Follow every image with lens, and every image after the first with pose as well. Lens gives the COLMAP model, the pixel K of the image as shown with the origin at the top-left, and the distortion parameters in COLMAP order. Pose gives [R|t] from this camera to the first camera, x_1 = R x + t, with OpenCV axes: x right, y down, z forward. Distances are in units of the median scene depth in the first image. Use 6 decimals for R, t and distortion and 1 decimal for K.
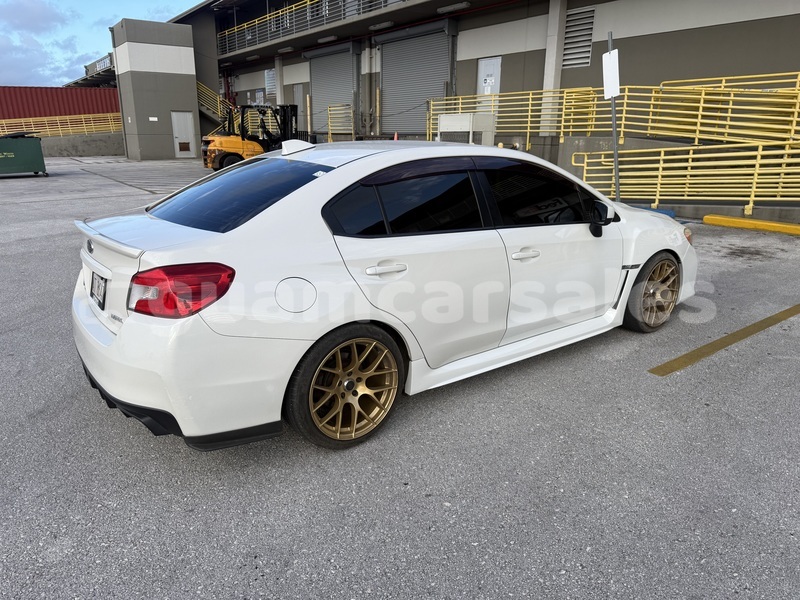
lens RADIAL K [[576.8, 0, 400.0], [0, 576.8, 300.0], [0, 0, 1]] dist [0.060792, -0.083970]
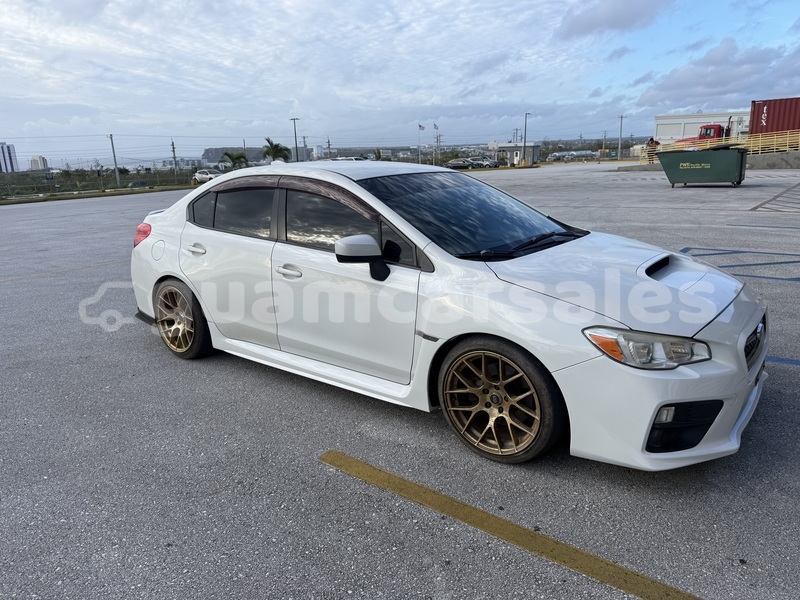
lens RADIAL K [[576.8, 0, 400.0], [0, 576.8, 300.0], [0, 0, 1]] dist [0.060792, -0.083970]
pose [[0.239695, 0.228264, -0.943632, 0.988717], [-0.241531, 0.955428, 0.169765, -0.200336], [0.940324, 0.187224, 0.284144, 0.705291]]
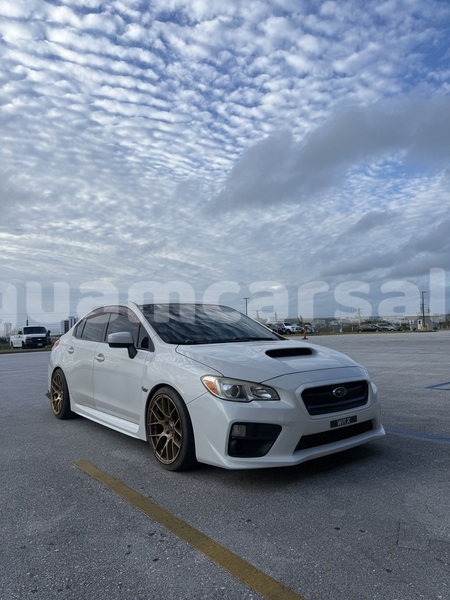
lens RADIAL K [[439.7, 0, 224.6], [0, 439.7, 291.7], [0, 0, 1]] dist [-0.007015, -0.003052]
pose [[-0.007041, -0.080549, -0.996726, 1.227670], [-0.254578, 0.964053, -0.076110, -0.209703], [0.967027, 0.253208, -0.027294, 1.058762]]
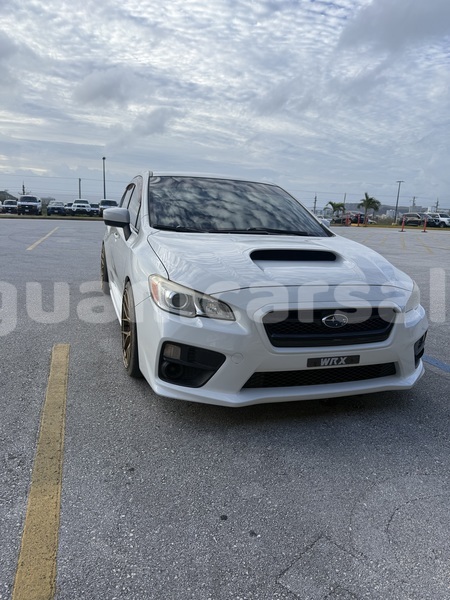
lens RADIAL K [[432.6, 0, 225.0], [0, 432.6, 300.0], [0, 0, 1]] dist [0.060792, -0.083970]
pose [[-0.327799, 0.182755, -0.926903, 0.985720], [-0.312732, 0.904809, 0.288996, -0.280052], [0.891485, 0.384605, -0.239443, 1.264457]]
